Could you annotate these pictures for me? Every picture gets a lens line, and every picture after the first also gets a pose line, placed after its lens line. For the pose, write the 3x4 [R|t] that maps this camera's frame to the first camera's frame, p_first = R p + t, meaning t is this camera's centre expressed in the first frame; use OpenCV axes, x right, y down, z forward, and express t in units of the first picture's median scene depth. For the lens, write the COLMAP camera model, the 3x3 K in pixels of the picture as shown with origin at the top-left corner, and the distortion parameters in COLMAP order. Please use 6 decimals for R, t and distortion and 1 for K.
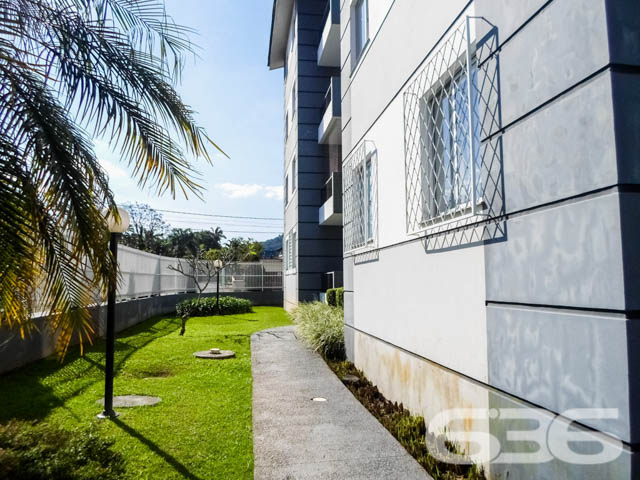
lens RADIAL K [[487.1, 0, 322.9], [0, 487.1, 242.6], [0, 0, 1]] dist [-0.035963, -0.007445]
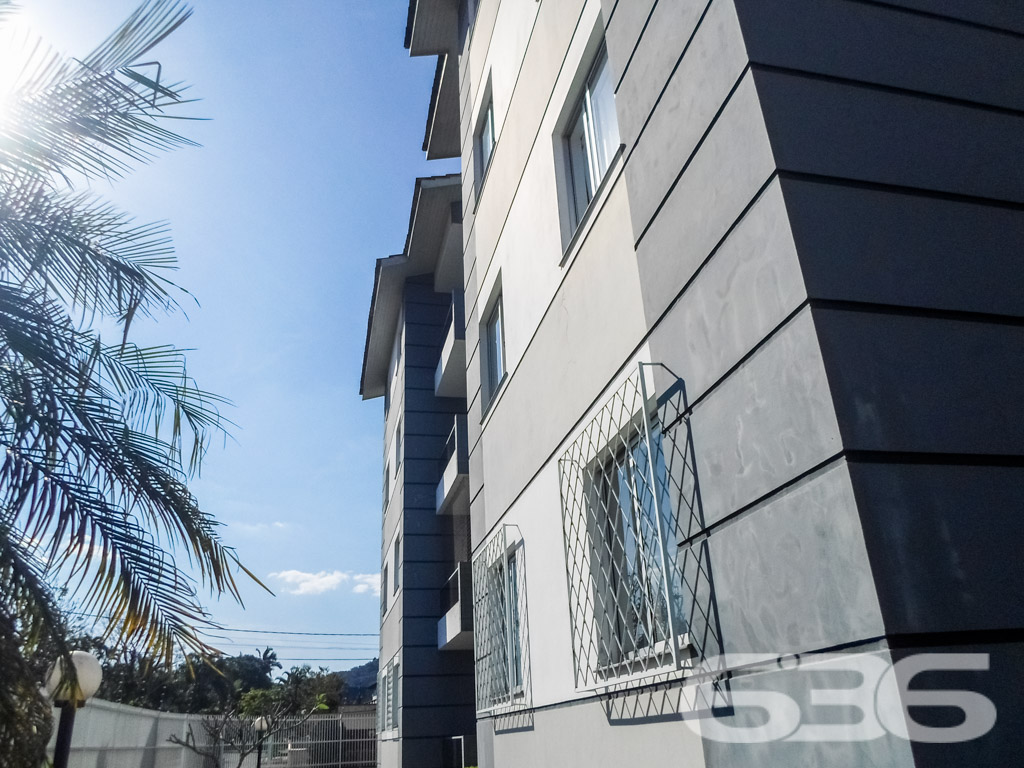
lens RADIAL K [[779.3, 0, 510.8], [0, 779.3, 386.7], [0, 0, 1]] dist [-0.035963, -0.007445]
pose [[0.996615, -0.007307, 0.081883, 0.018233], [0.034704, 0.940336, -0.338473, -0.050237], [-0.074524, 0.340169, 0.937407, -0.014956]]
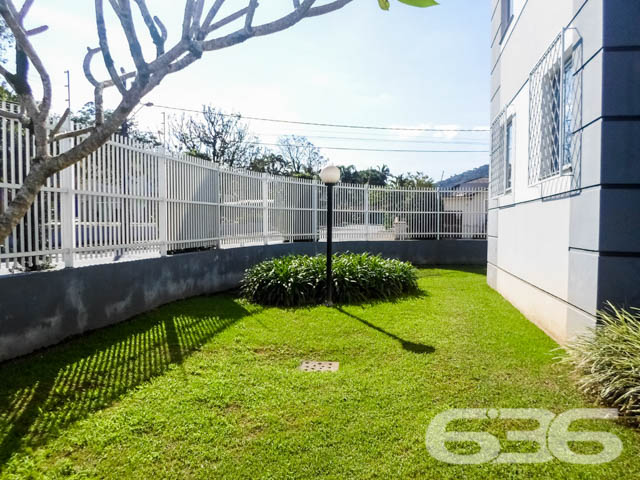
lens RADIAL K [[487.1, 0, 321.8], [0, 487.1, 243.0], [0, 0, 1]] dist [-0.035963, -0.007445]
pose [[0.940754, 0.023180, -0.338297, -0.220916], [0.017296, 0.993082, 0.116146, 0.134638], [0.338649, -0.115116, 0.933844, 1.561077]]
